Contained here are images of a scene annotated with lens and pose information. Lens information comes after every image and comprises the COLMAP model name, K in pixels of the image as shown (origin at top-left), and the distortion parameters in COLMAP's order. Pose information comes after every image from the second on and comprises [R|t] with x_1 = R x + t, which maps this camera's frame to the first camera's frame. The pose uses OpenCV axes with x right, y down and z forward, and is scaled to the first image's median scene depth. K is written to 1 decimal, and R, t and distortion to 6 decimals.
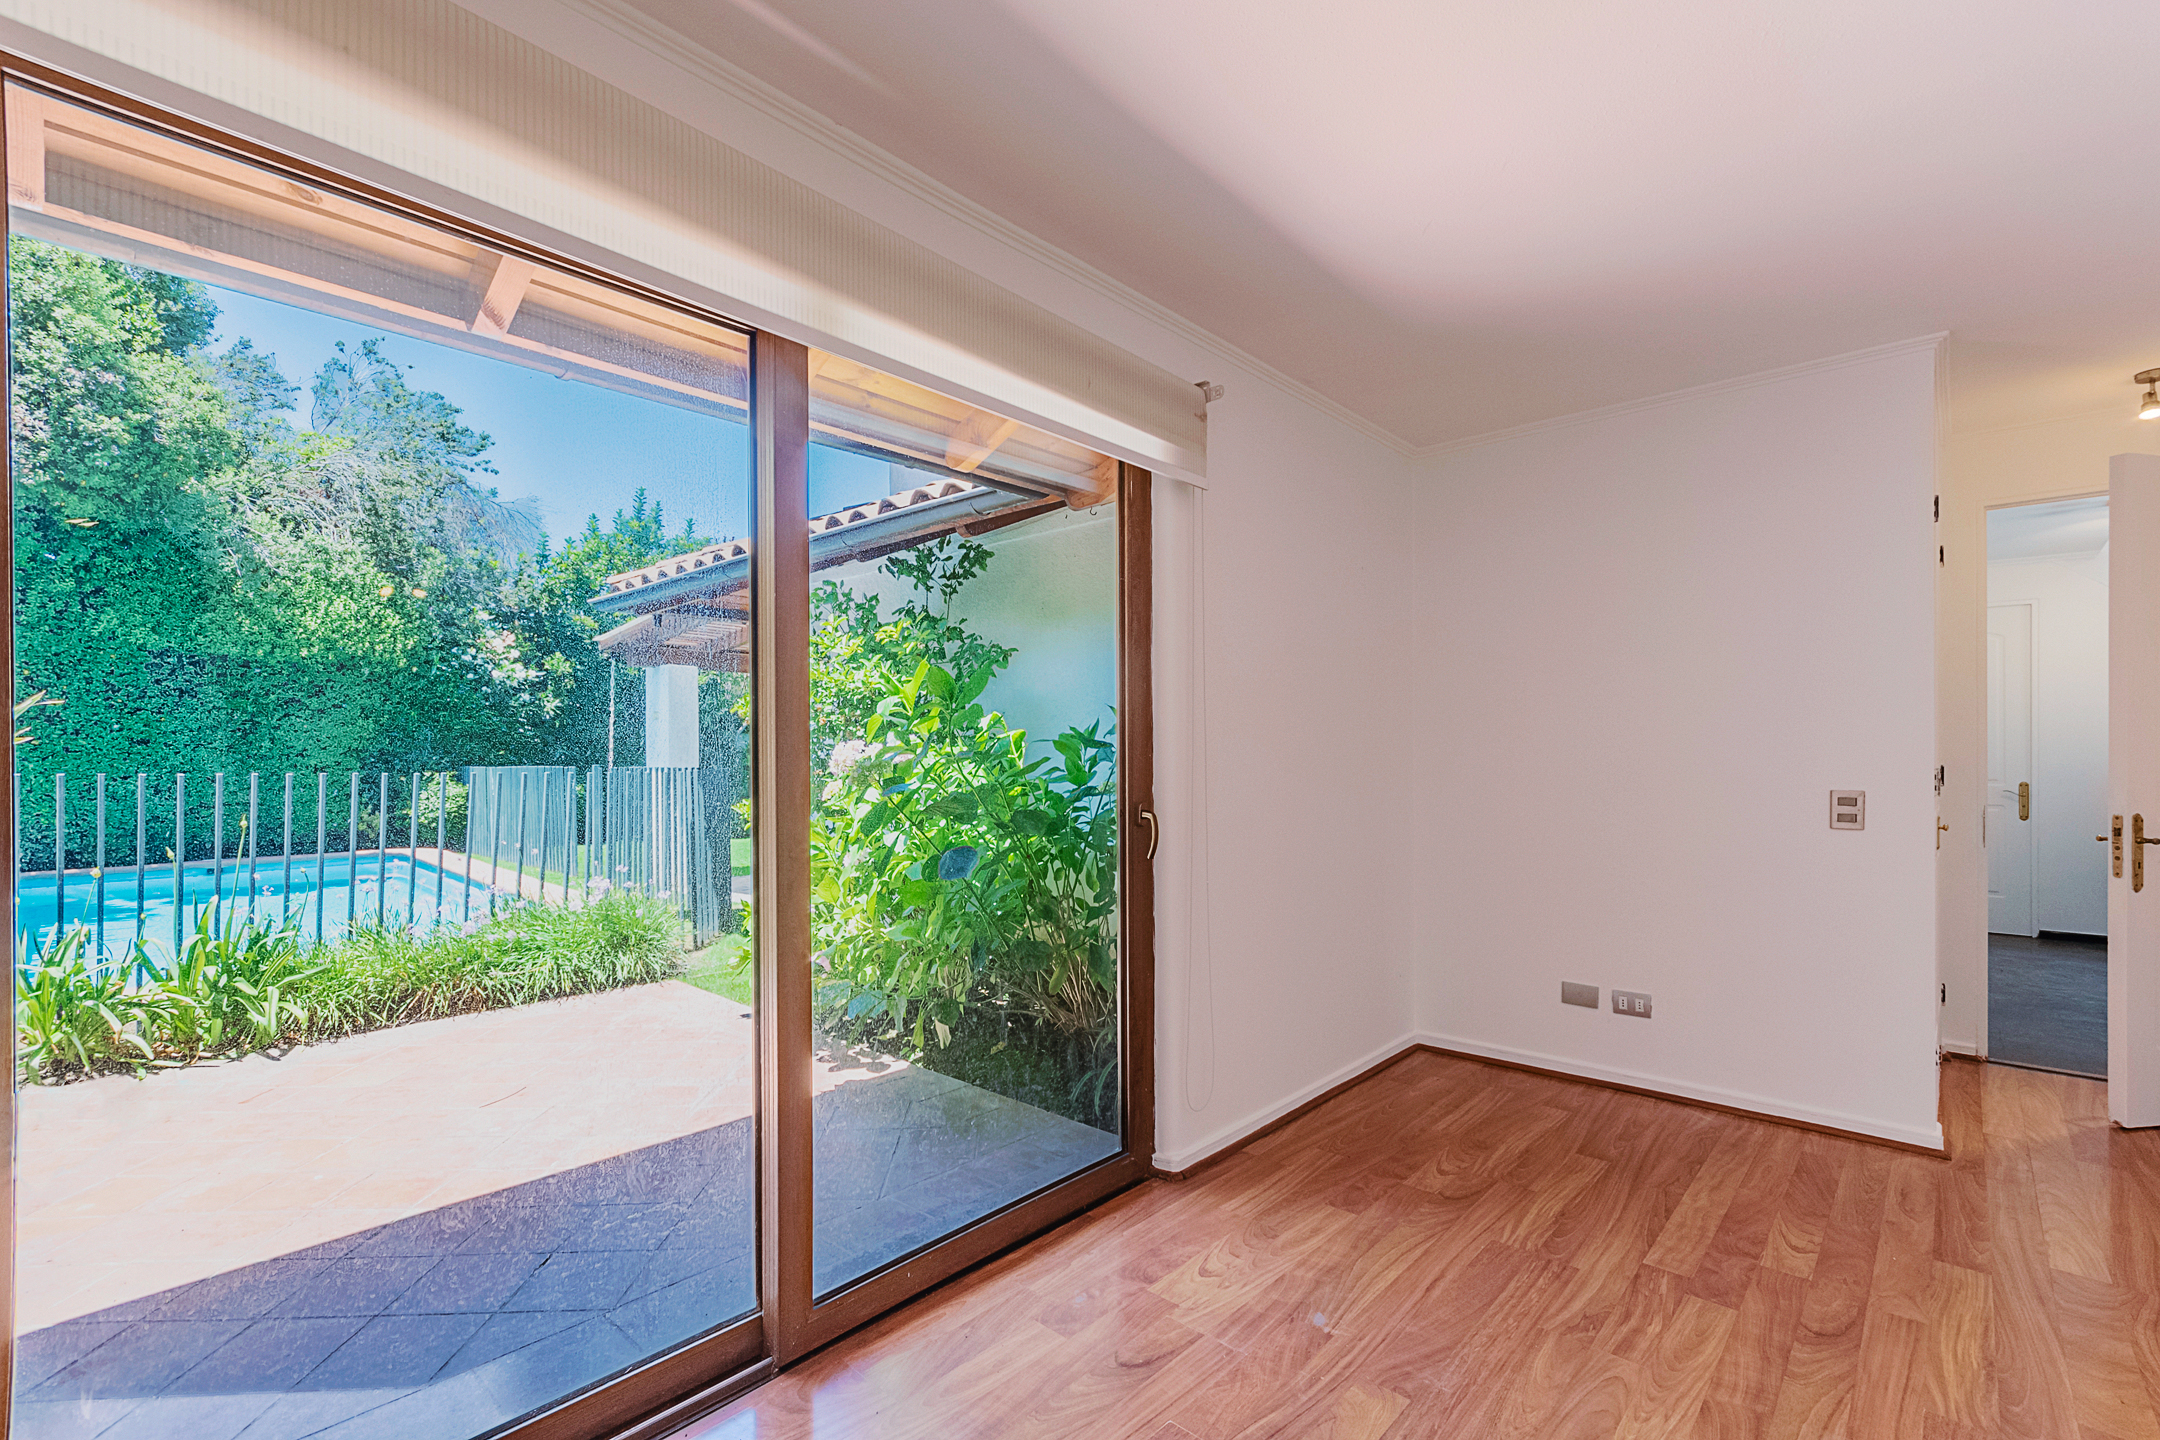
lens RADIAL K [[964.2, 0, 1080.2], [0, 964.2, 740.8], [0, 0, 1]] dist [0.005560, -0.000451]
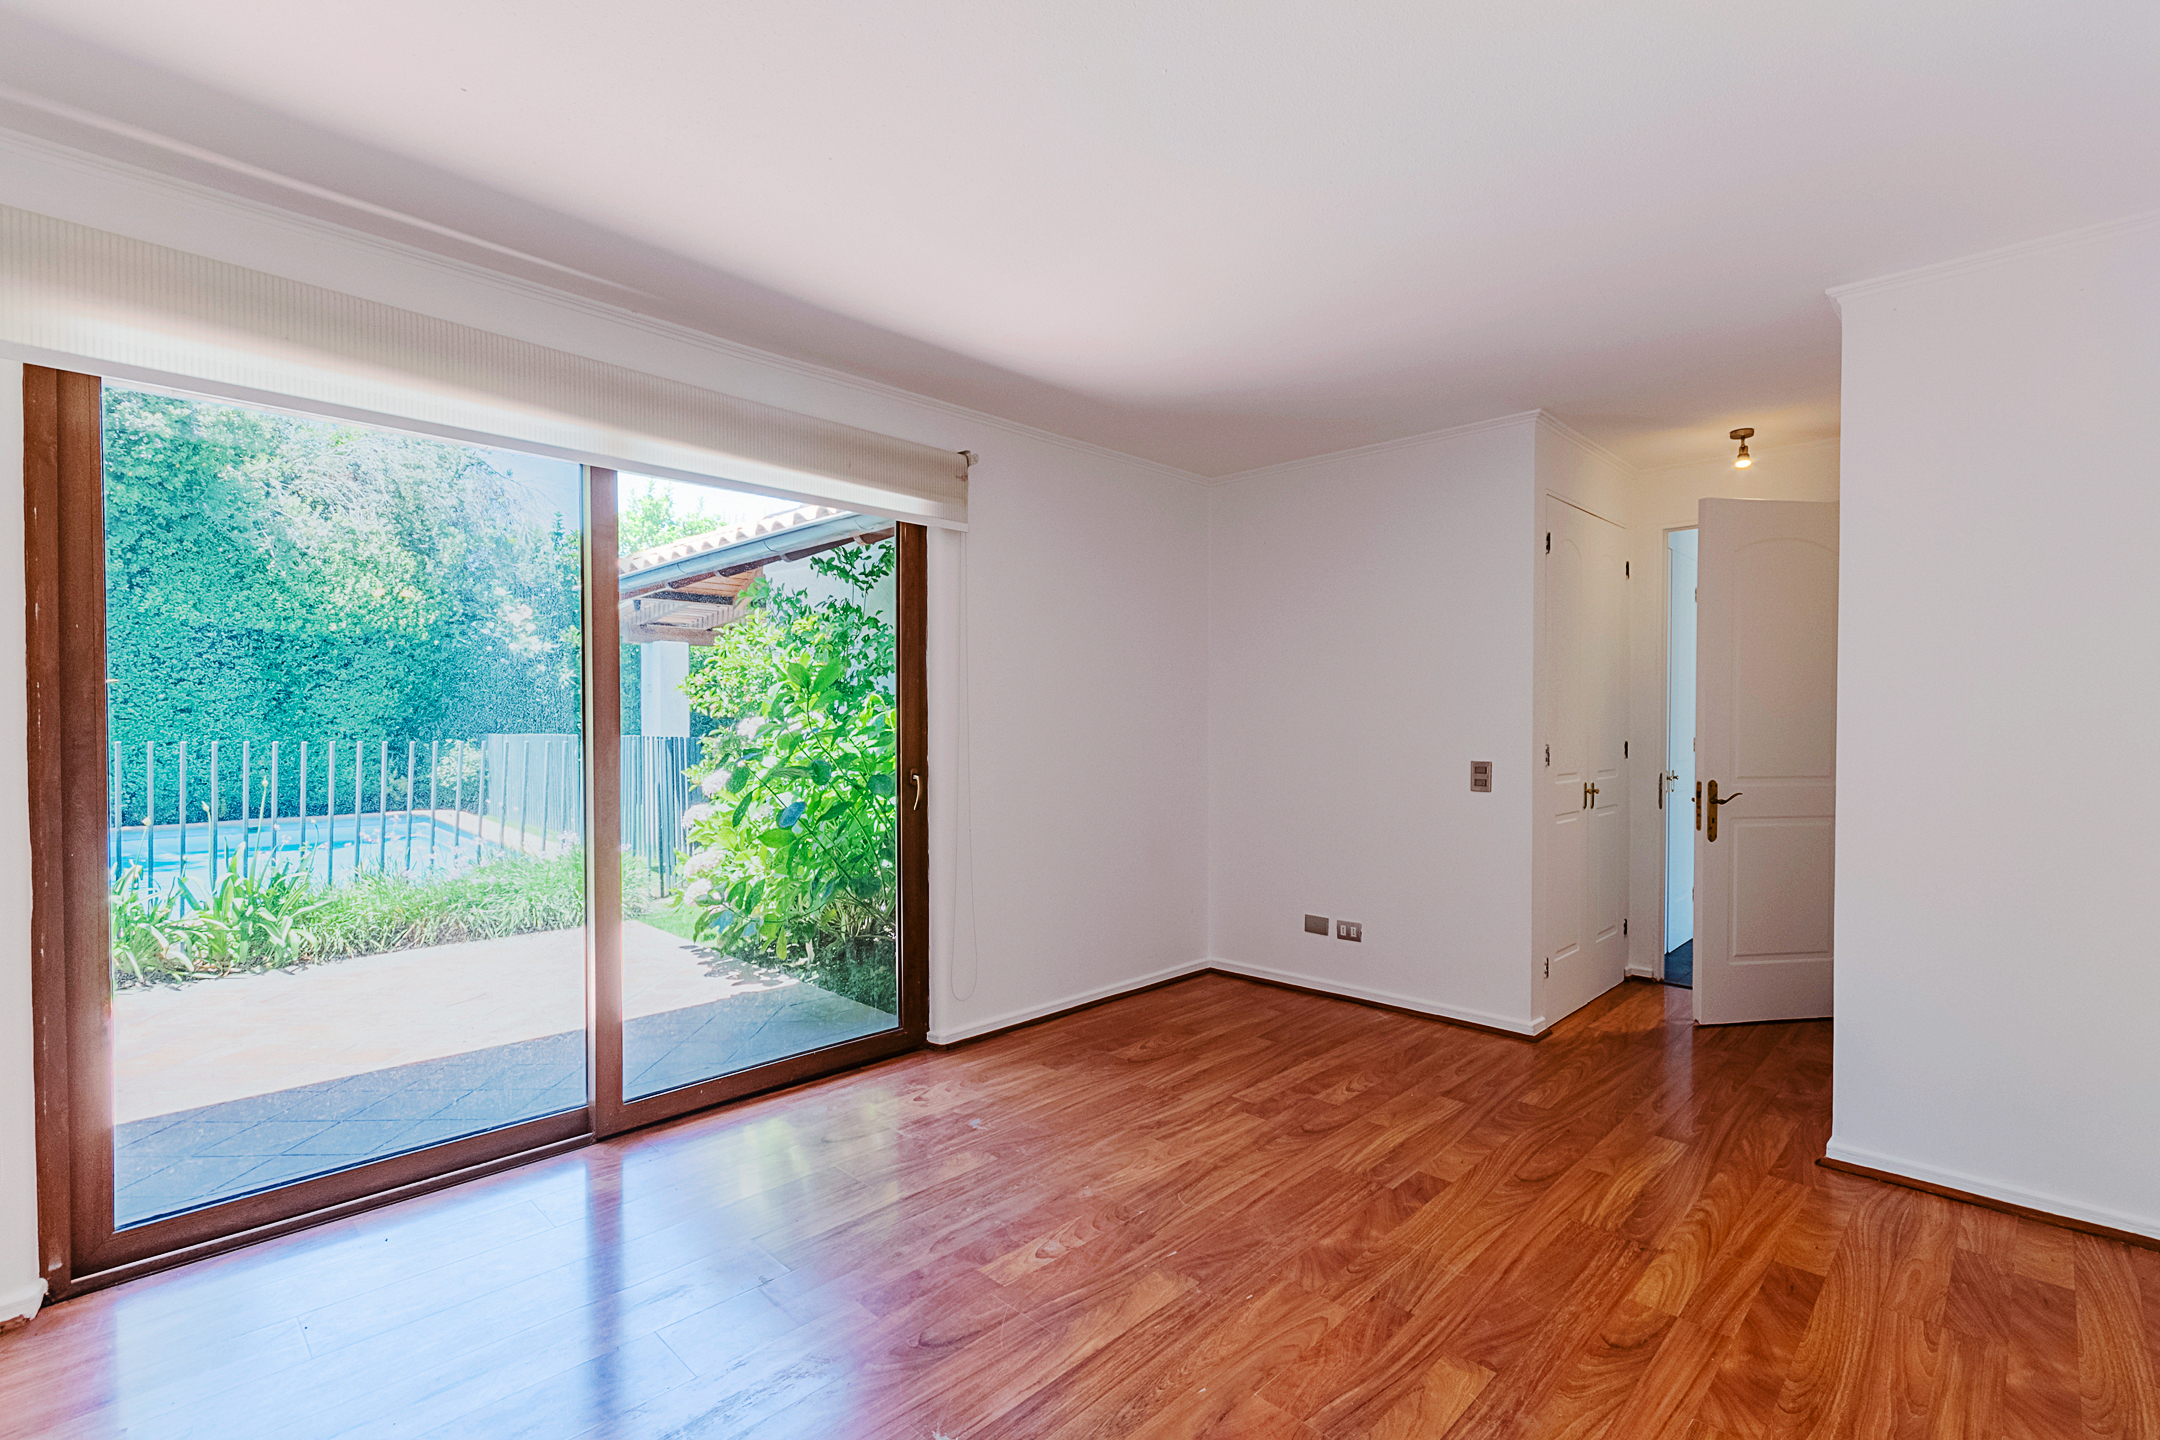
lens RADIAL K [[961.5, 0, 1080.0], [0, 961.5, 720.0], [0, 0, 1]] dist [0.006728, 0.000739]
pose [[0.999722, 0.003234, -0.023344, 0.171314], [-0.002973, 0.999933, 0.011222, -0.009714], [0.023379, -0.011150, 0.999664, -0.173542]]
